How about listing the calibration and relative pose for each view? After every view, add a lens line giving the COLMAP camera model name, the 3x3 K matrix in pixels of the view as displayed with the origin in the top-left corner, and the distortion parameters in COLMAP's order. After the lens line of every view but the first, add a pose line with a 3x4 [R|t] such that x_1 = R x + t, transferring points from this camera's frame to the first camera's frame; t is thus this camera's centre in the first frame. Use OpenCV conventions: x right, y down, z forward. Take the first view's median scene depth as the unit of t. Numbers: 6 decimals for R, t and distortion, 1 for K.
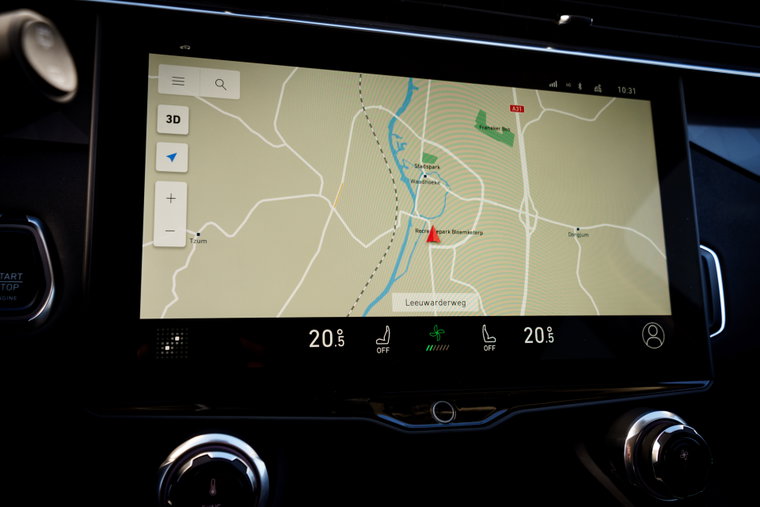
lens RADIAL K [[666.4, 0, 381.9], [0, 666.4, 240.6], [0, 0, 1]] dist [0.005474, 0.001425]
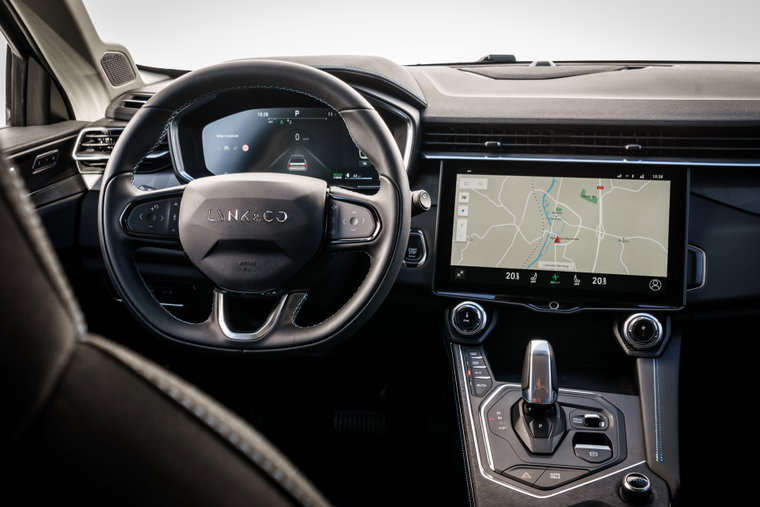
lens RADIAL K [[909.5, 0, 383.4], [0, 909.5, 247.8], [0, 0, 1]] dist [0.015950, 0.000000]
pose [[0.872655, 0.032772, -0.487237, 1.253003], [-0.018127, 0.999232, 0.034743, -0.090722], [0.488001, -0.021486, 0.872579, -2.499051]]
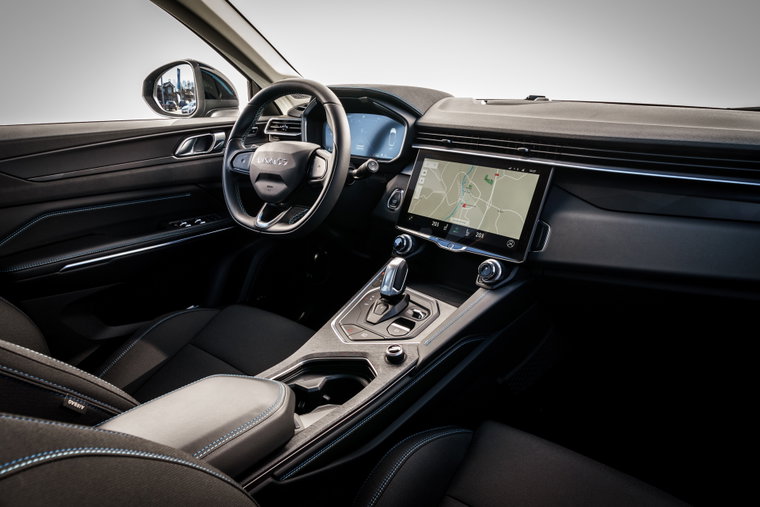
lens RADIAL K [[500.2, 0, 375.4], [0, 500.2, 254.6], [0, 0, 1]] dist [-0.006614, -0.000532]
pose [[0.485091, 0.205458, -0.849985, 2.517885], [-0.162624, 0.976246, 0.143167, -0.064172], [0.859209, 0.068779, 0.506980, -0.995837]]
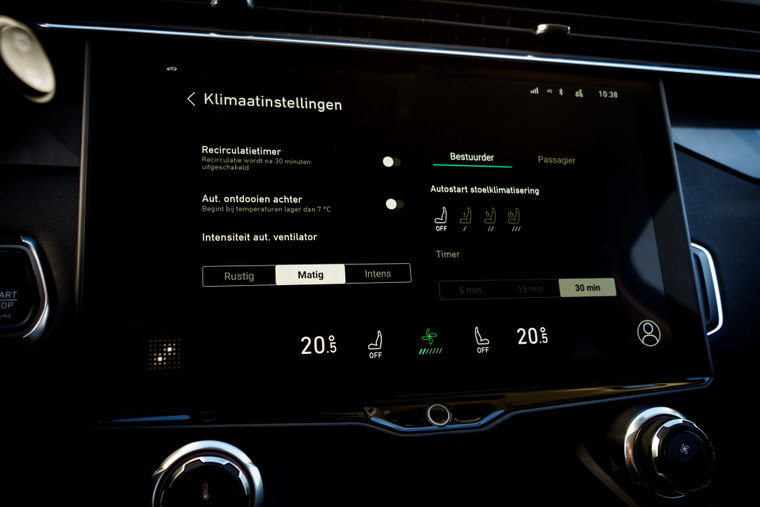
lens RADIAL K [[666.4, 0, 383.7], [0, 666.4, 245.5], [0, 0, 1]] dist [0.005474, 0.001425]
pose [[0.998816, -0.046046, -0.015666, 0.036426], [0.045078, 0.997335, -0.057369, 0.056529], [0.018266, 0.056595, 0.998230, -0.010723]]
